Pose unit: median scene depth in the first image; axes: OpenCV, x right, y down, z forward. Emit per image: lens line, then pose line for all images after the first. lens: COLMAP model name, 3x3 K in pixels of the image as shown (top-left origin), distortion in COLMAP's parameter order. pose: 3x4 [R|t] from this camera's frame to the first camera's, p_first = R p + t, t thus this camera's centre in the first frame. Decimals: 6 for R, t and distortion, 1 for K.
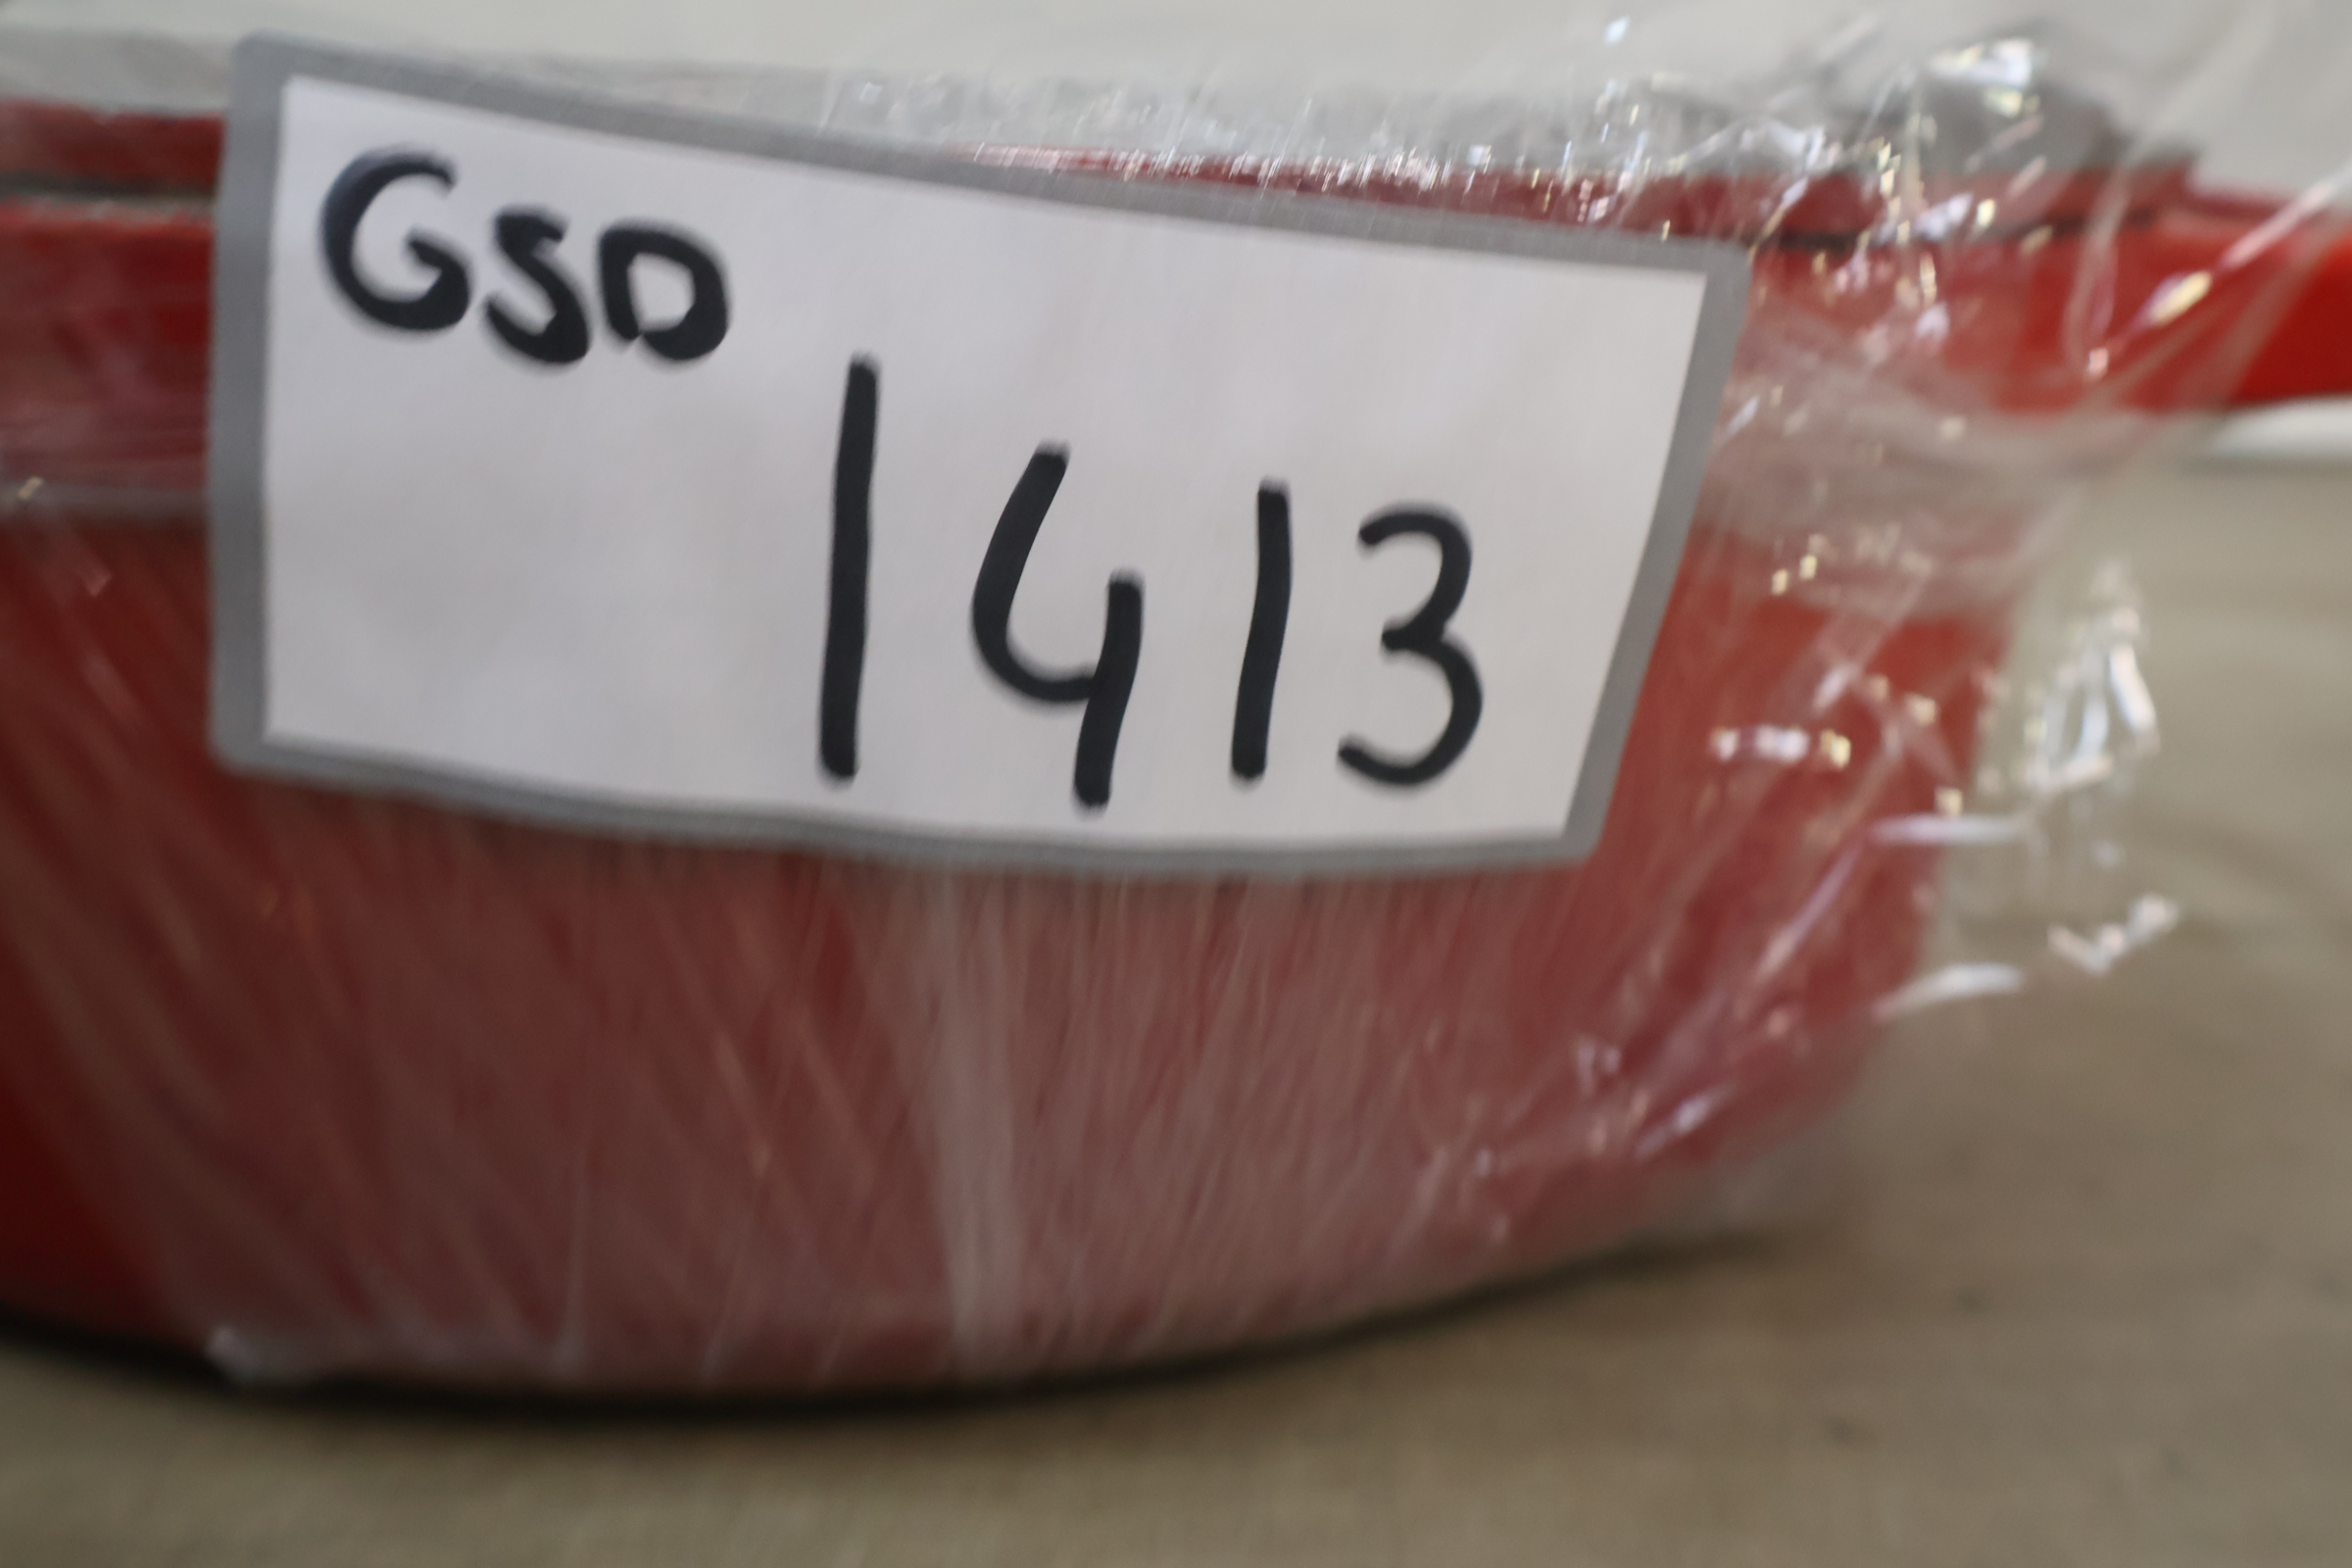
lens RADIAL K [[2198.9, 0, 1178.3], [0, 2198.9, 780.0], [0, 0, 1]] dist [0.015042, 0.000000]
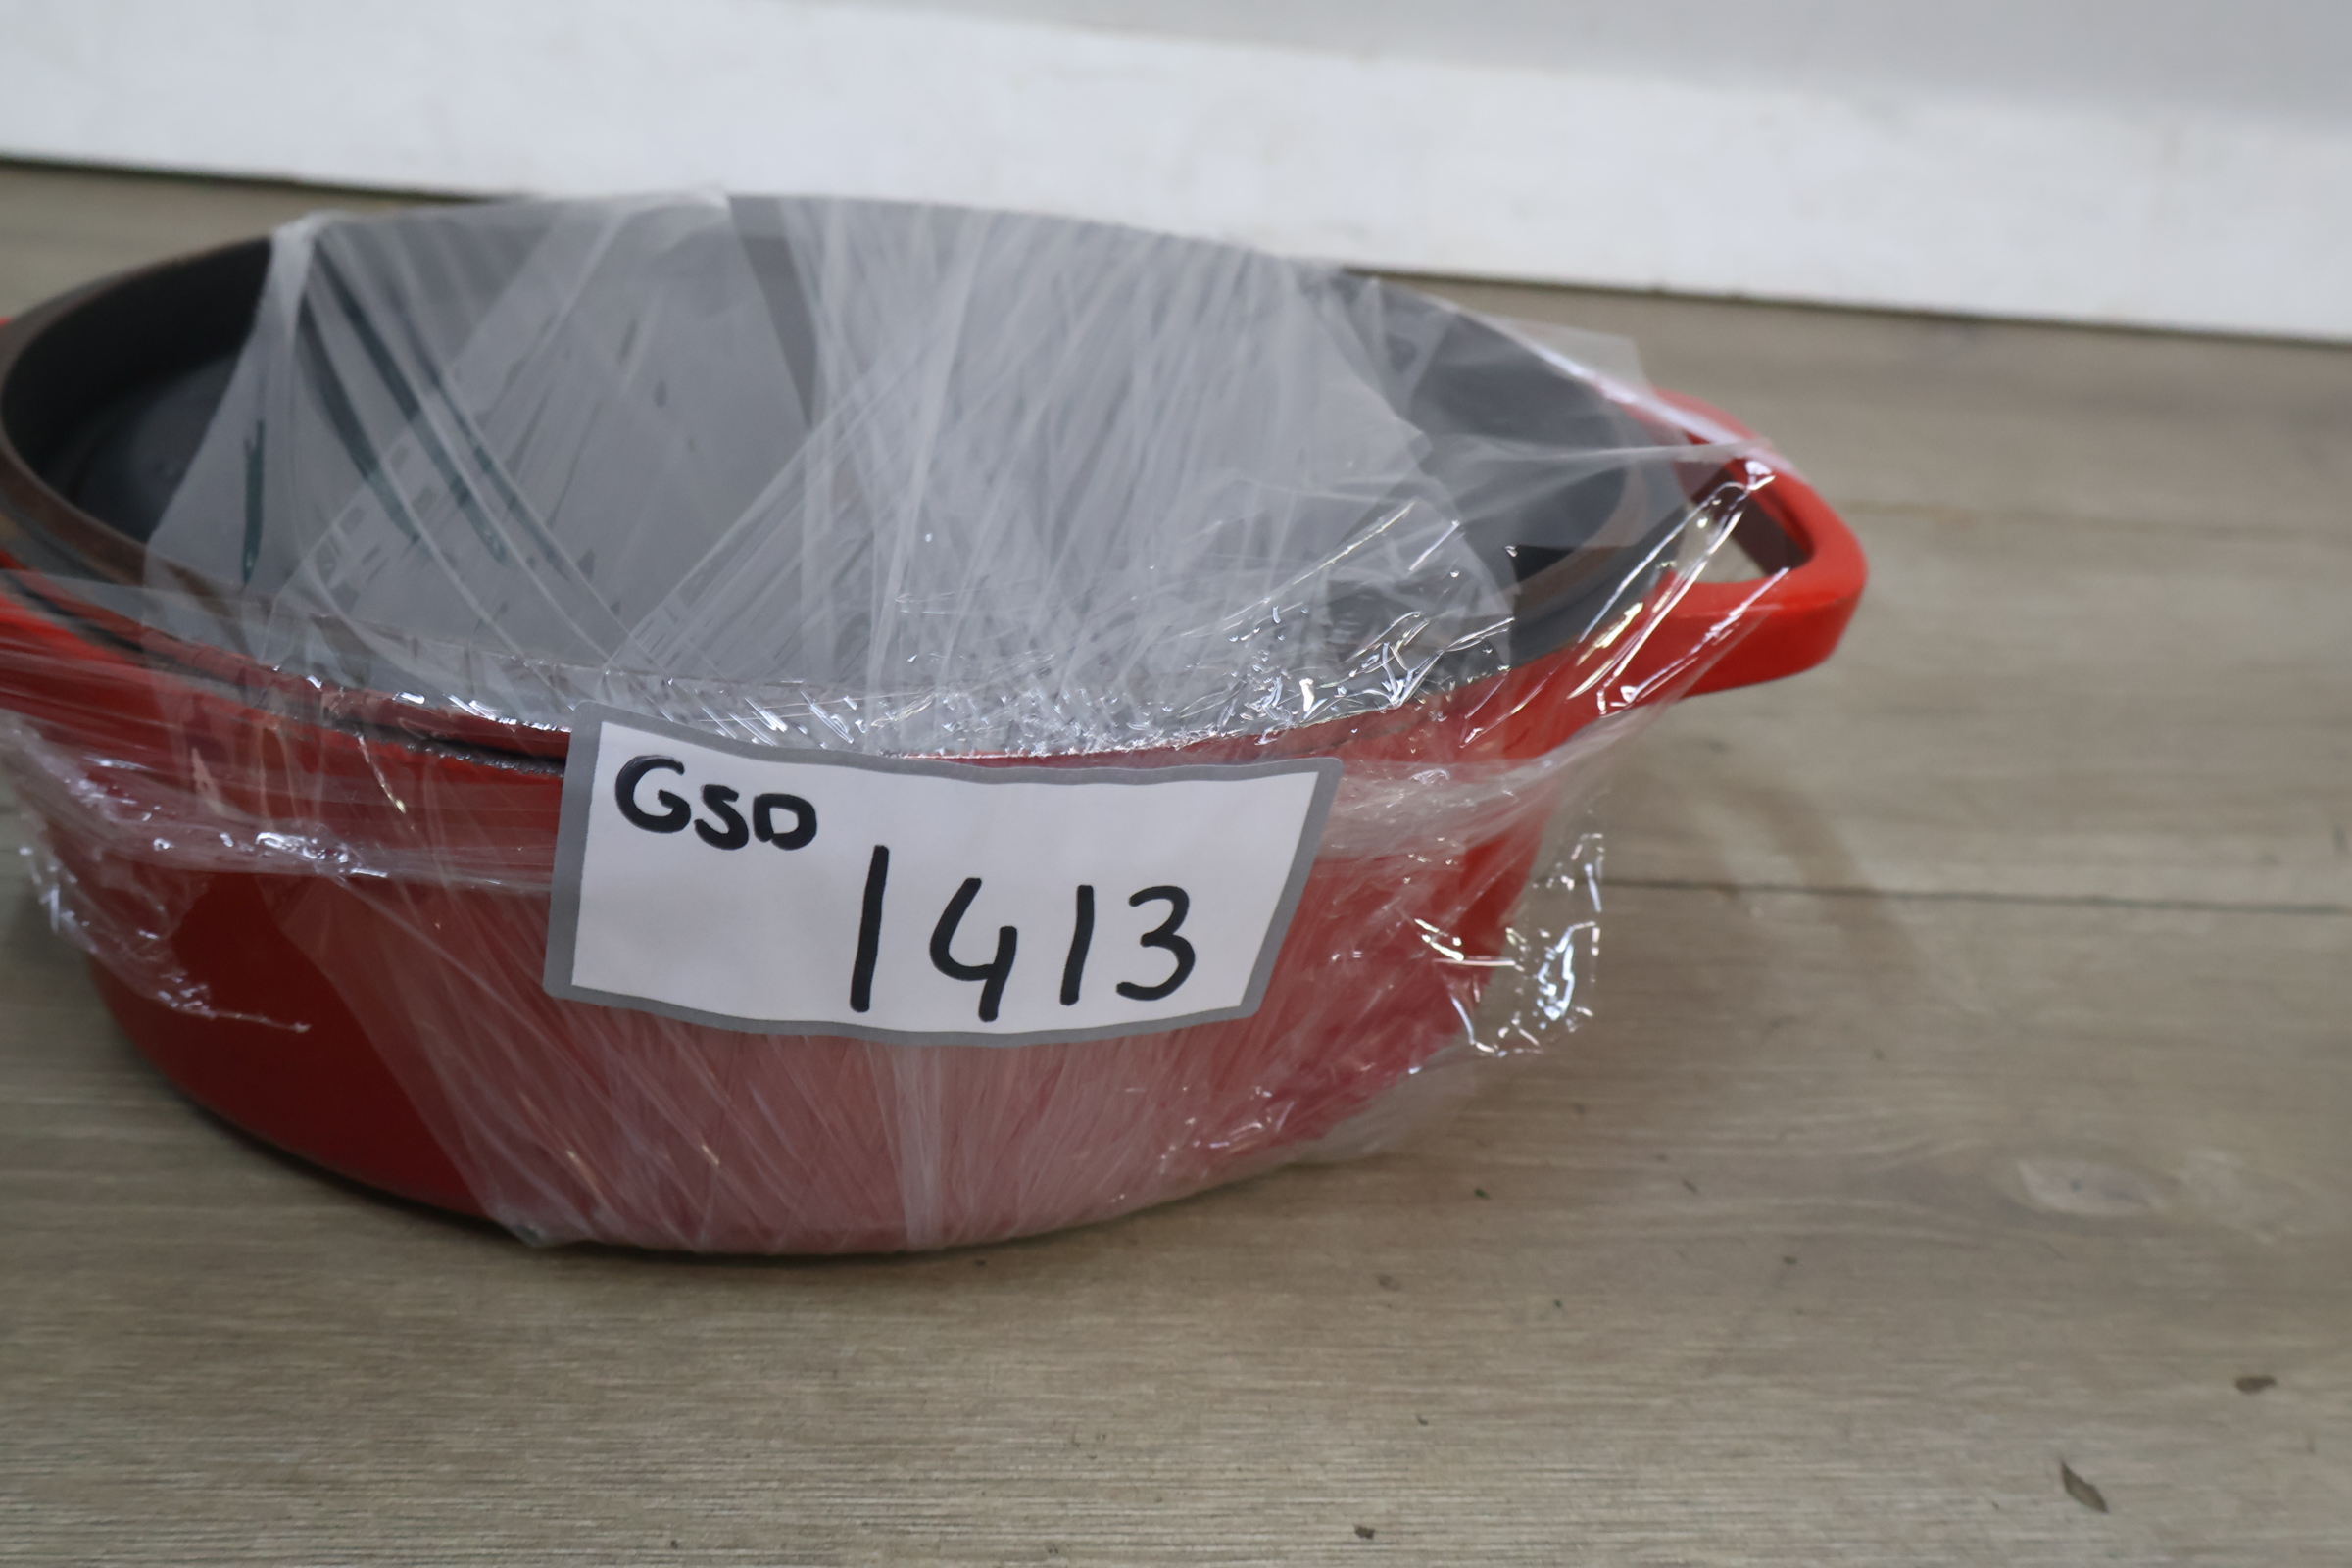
lens RADIAL K [[2198.9, 0, 1175.6], [0, 2198.9, 787.7], [0, 0, 1]] dist [0.015042, 0.000000]
pose [[0.997874, 0.043969, 0.048107, 0.023991], [-0.053913, 0.971638, 0.230245, -0.649410], [-0.036619, -0.232349, 0.971943, -0.863553]]
